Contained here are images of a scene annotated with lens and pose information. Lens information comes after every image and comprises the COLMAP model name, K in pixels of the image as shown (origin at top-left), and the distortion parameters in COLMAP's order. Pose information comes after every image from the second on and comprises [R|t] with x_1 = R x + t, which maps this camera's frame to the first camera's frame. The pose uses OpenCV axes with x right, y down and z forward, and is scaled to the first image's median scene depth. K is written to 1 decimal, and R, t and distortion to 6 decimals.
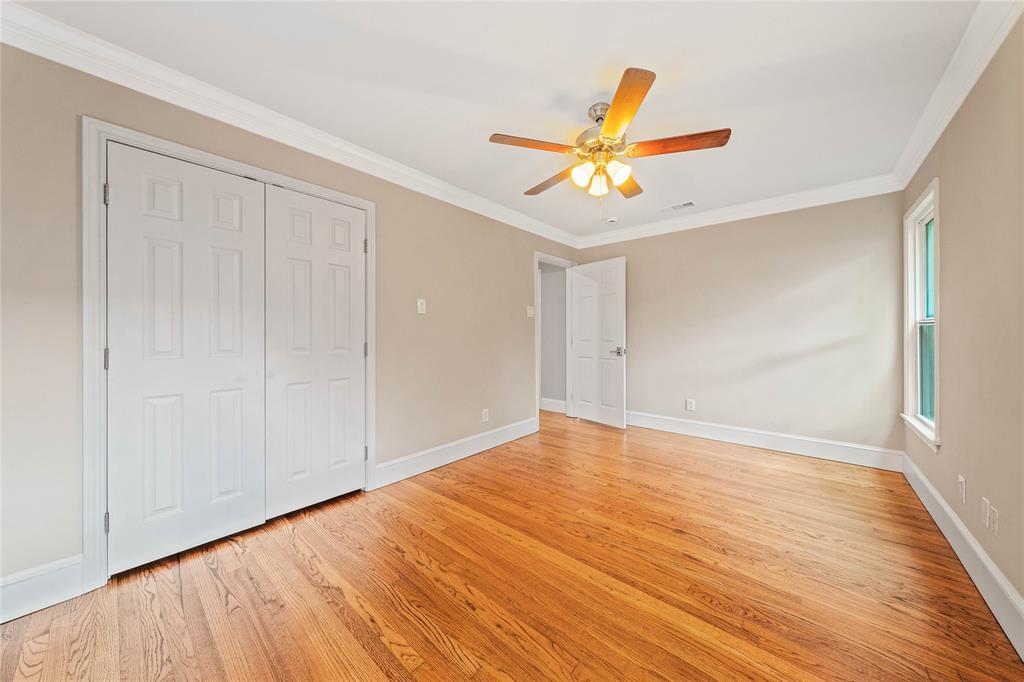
lens RADIAL K [[347.1, 0, 511.7], [0, 347.1, 338.4], [0, 0, 1]] dist [-0.002431, -0.000090]
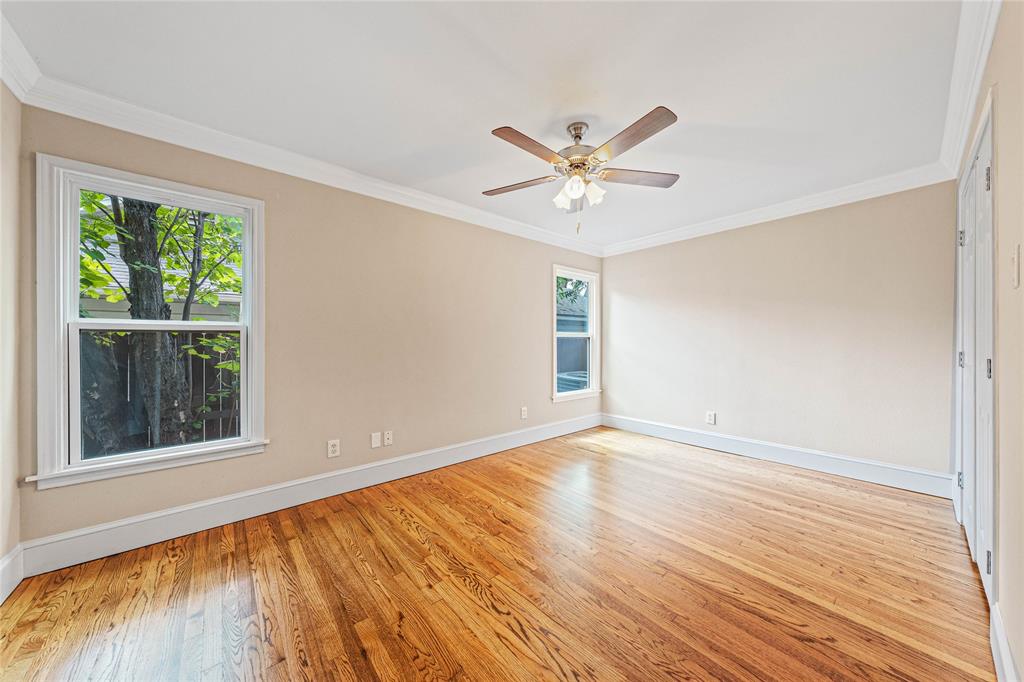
lens RADIAL K [[347.1, 0, 511.7], [0, 347.1, 338.4], [0, 0, 1]] dist [-0.002431, -0.000090]
pose [[-0.990790, 0.003806, 0.135352, 0.300419], [0.004428, 0.999981, 0.004298, -0.029306], [-0.135333, 0.004858, -0.990788, 1.985657]]
